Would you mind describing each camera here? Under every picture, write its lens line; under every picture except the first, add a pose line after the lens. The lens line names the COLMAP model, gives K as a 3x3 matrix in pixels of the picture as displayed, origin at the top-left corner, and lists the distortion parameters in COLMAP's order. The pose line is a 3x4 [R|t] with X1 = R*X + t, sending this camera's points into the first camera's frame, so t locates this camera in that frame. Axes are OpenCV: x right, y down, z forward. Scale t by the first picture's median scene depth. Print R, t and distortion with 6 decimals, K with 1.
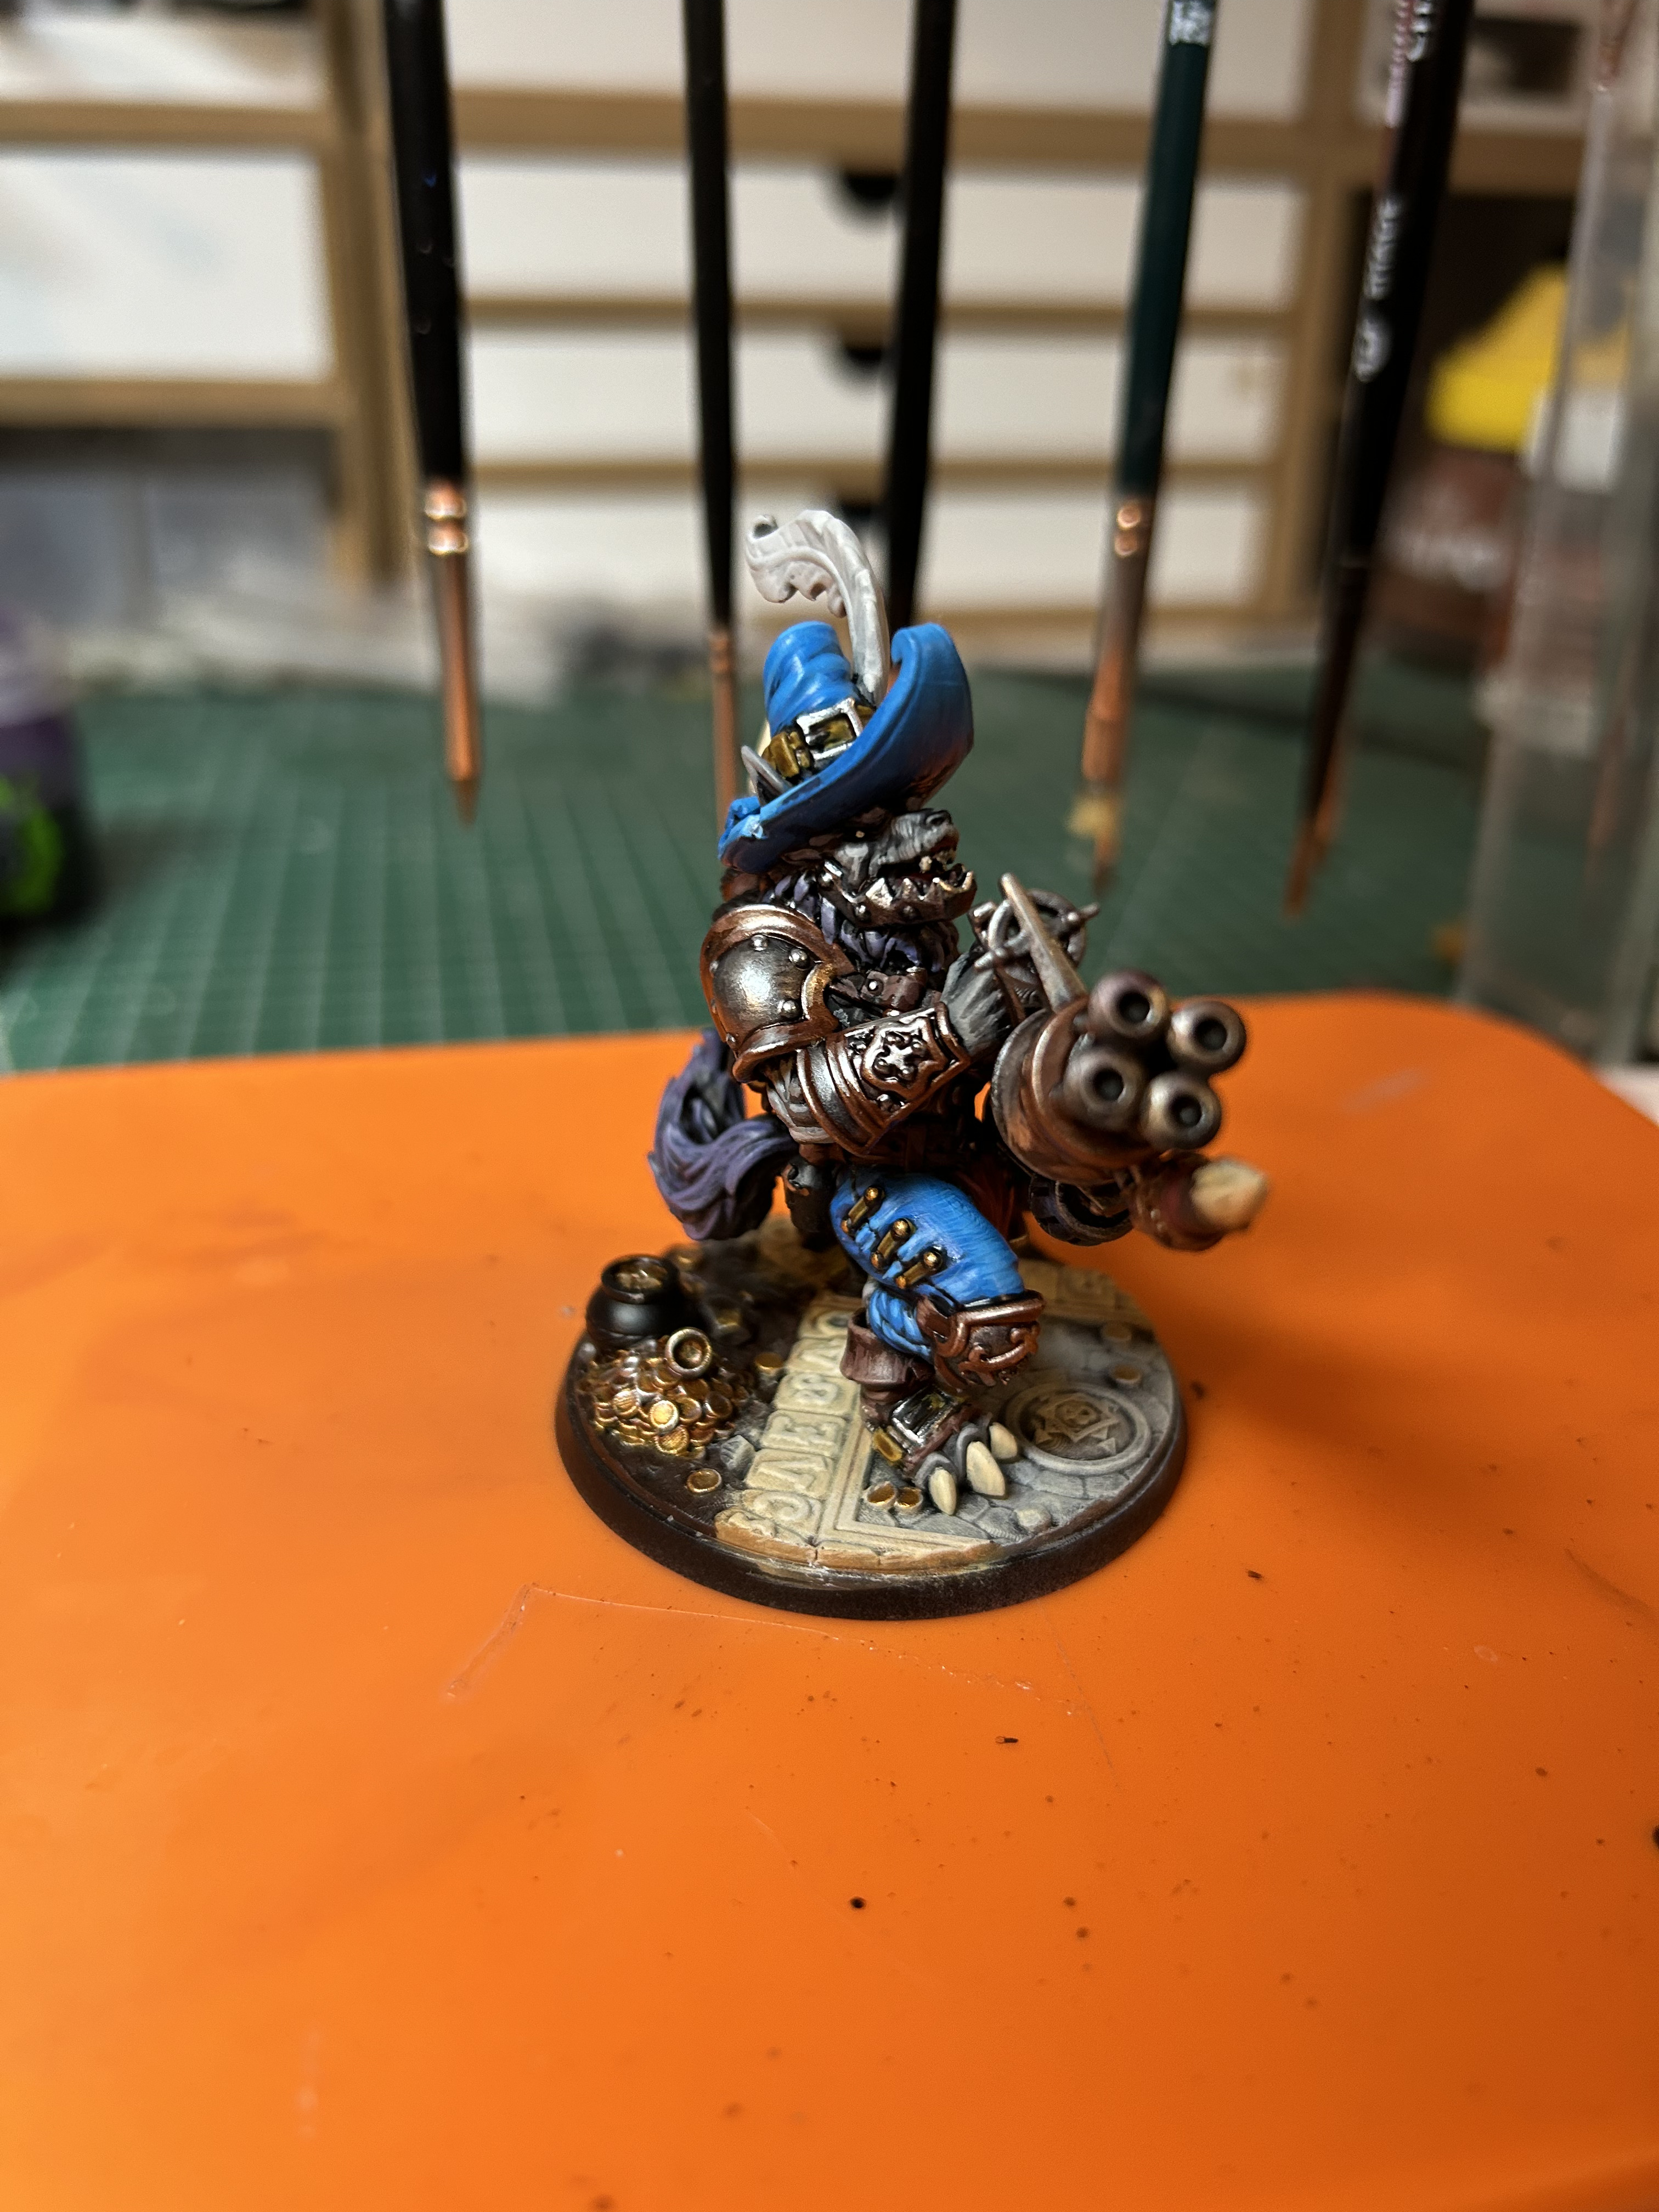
lens RADIAL K [[1701.1, 0, 823.0], [0, 1701.1, 1096.6], [0, 0, 1]] dist [-0.032217, -0.004746]
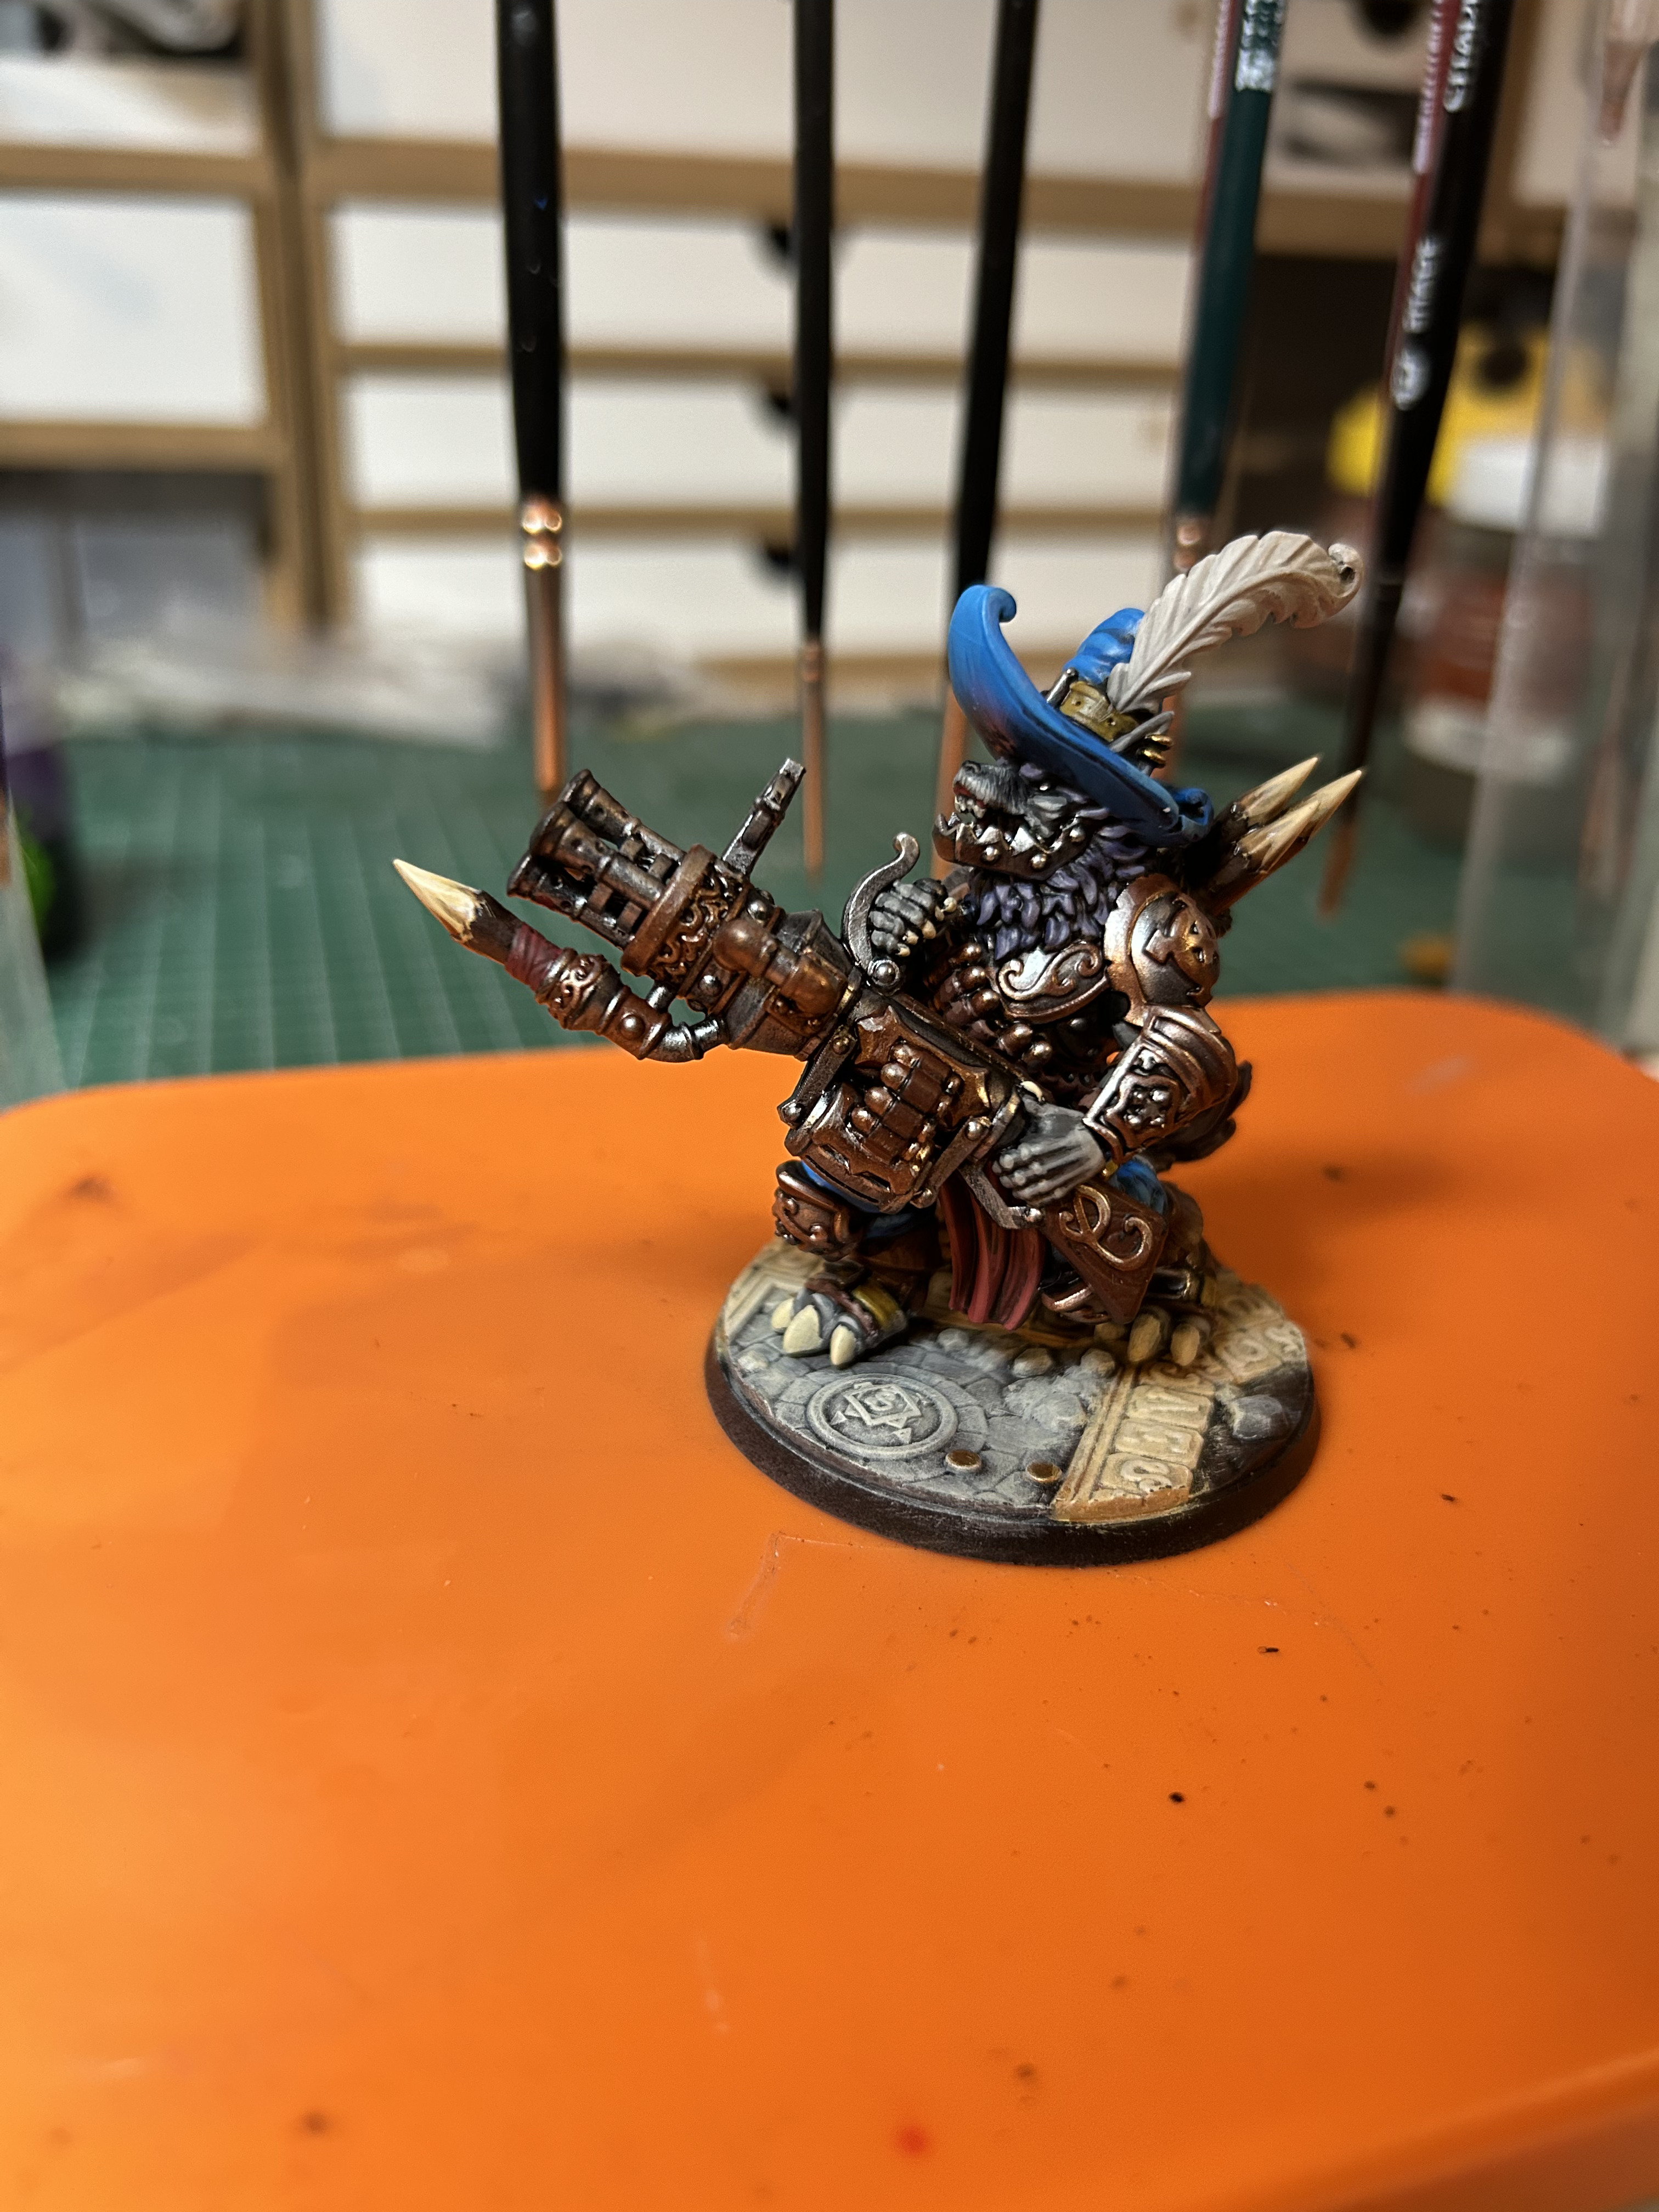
lens RADIAL K [[1689.8, 0, 829.5], [0, 1689.8, 1106.0], [0, 0, 1]] dist [-0.031492, -0.000246]
pose [[0.996852, -0.022776, 0.075947, -0.128747], [0.024632, 0.999418, -0.023592, 0.031986], [-0.075366, 0.025389, 0.996833, -0.018635]]
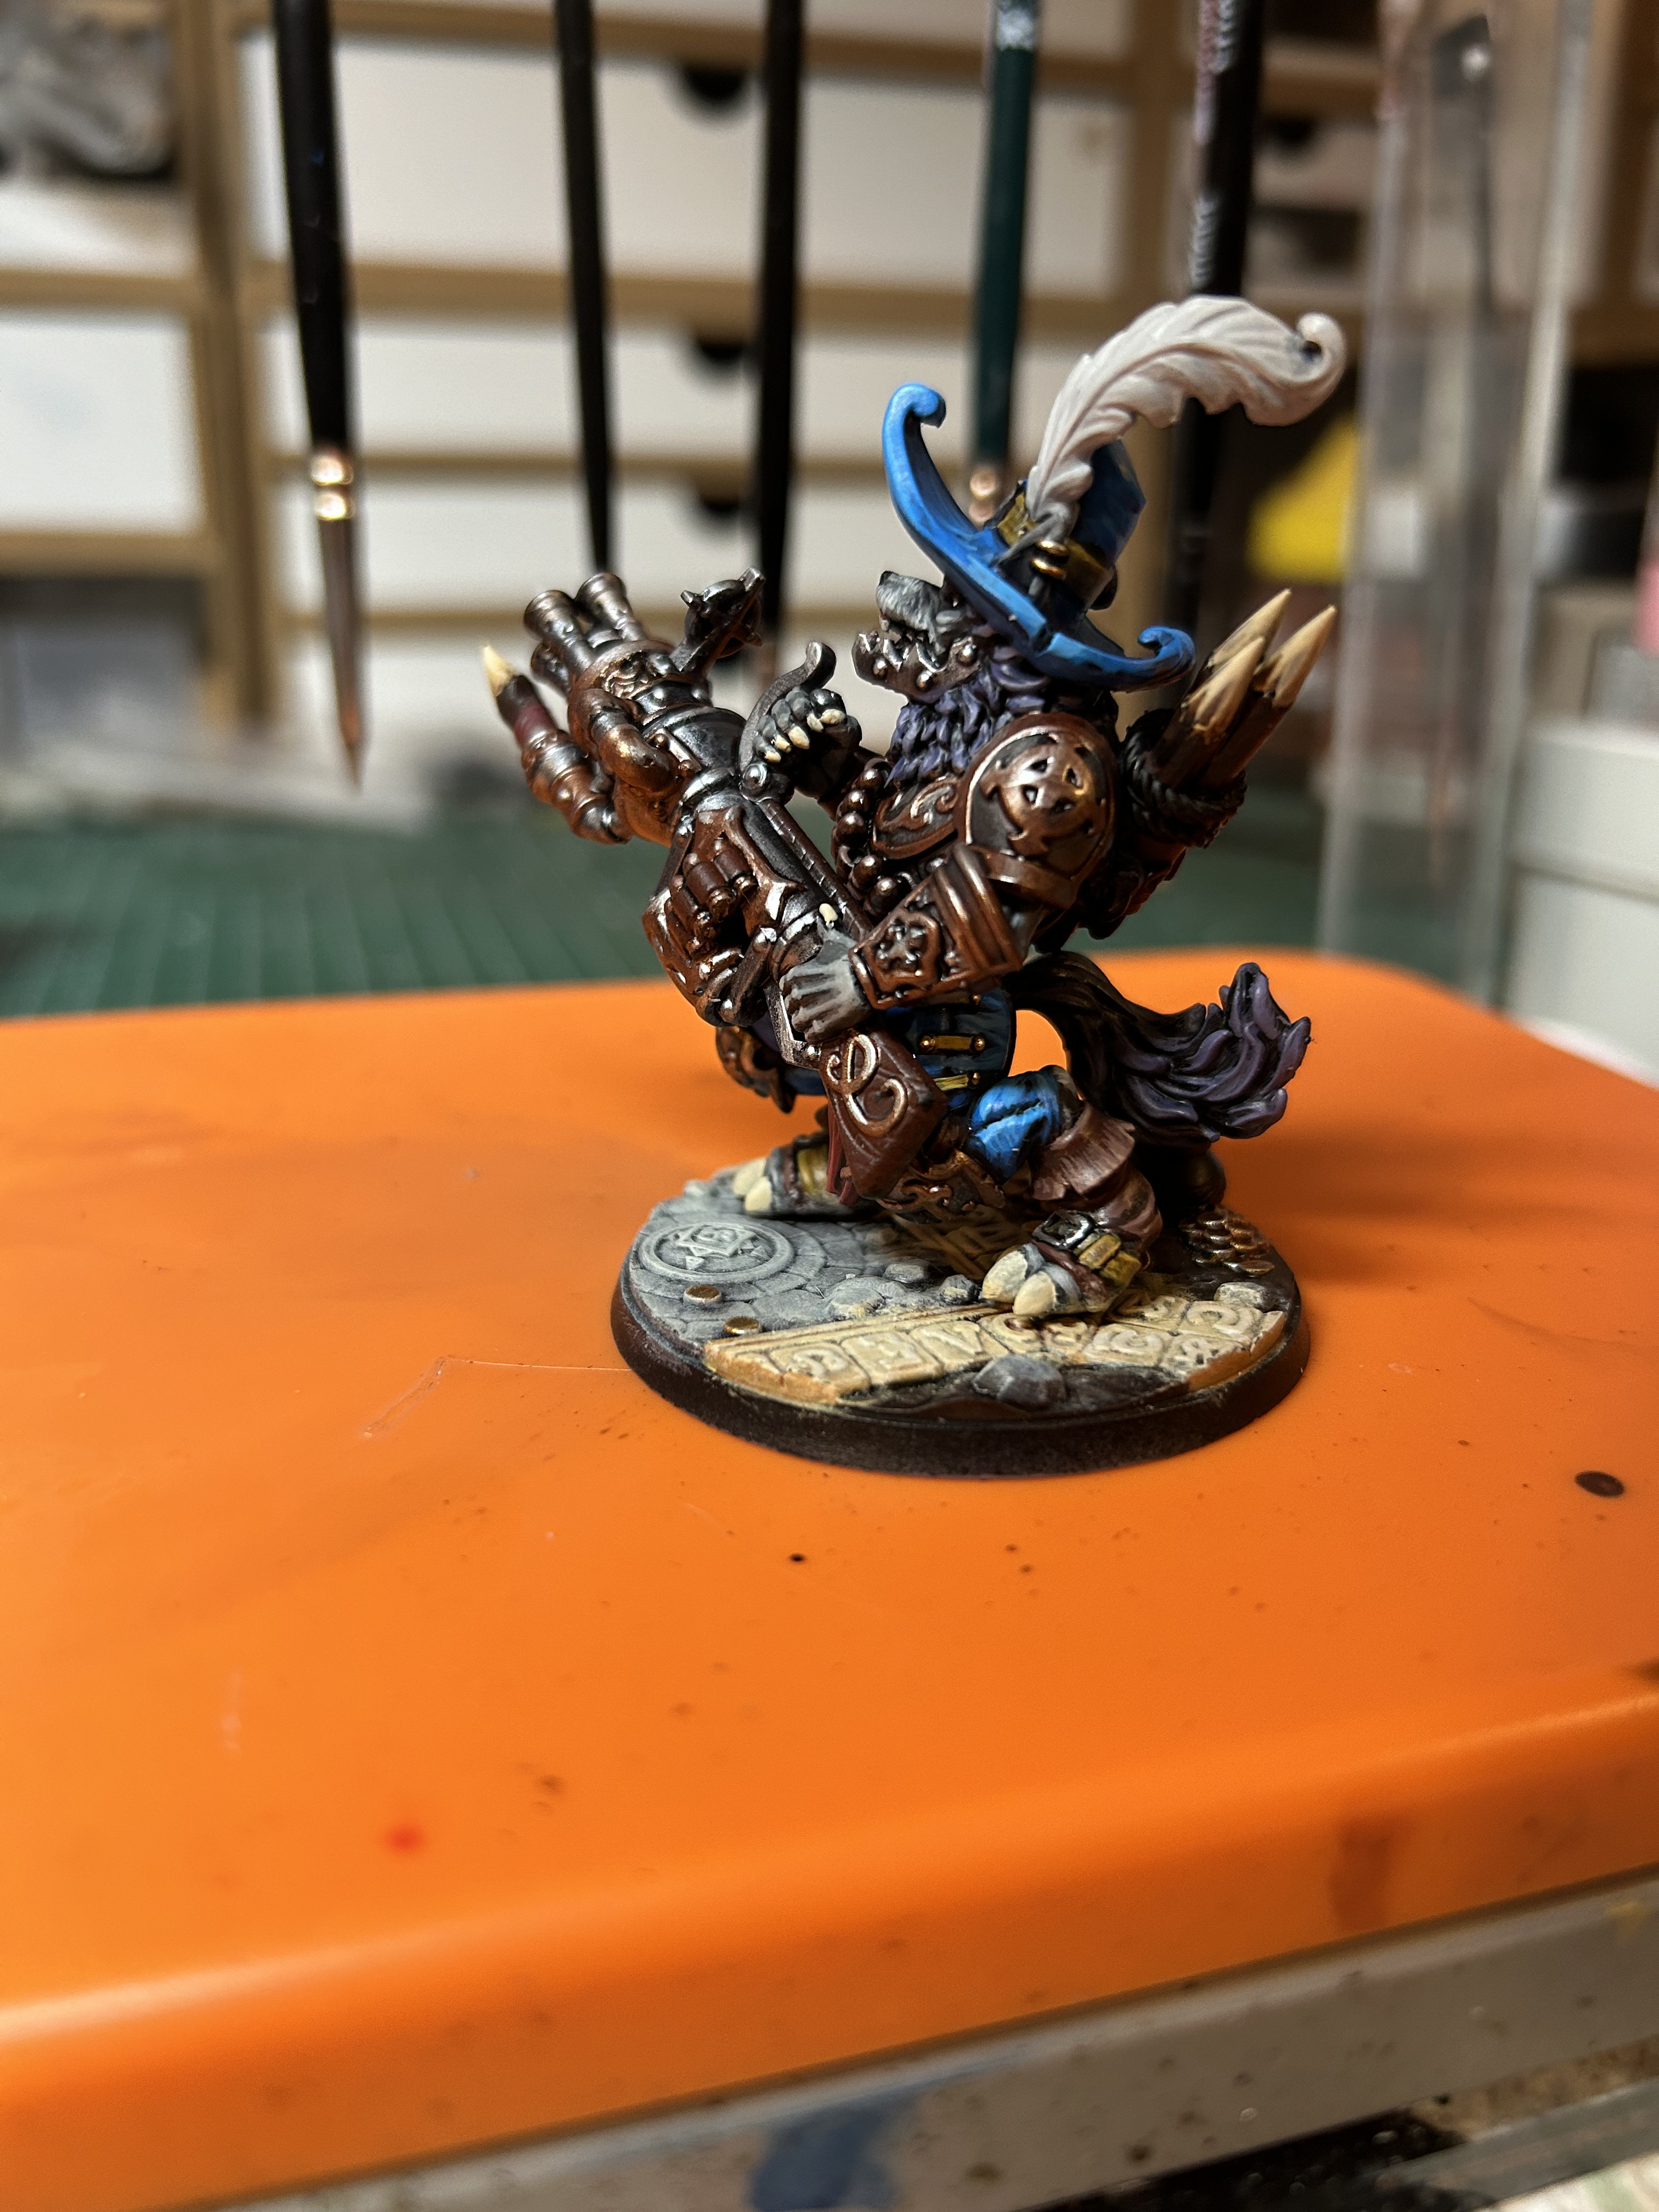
lens RADIAL K [[1701.1, 0, 823.0], [0, 1701.1, 1096.6], [0, 0, 1]] dist [-0.032217, -0.004746]
pose [[0.996531, -0.034926, 0.075533, -0.014433], [0.043619, 0.992210, -0.116689, 0.158746], [-0.070869, 0.119578, 0.990292, -0.003945]]
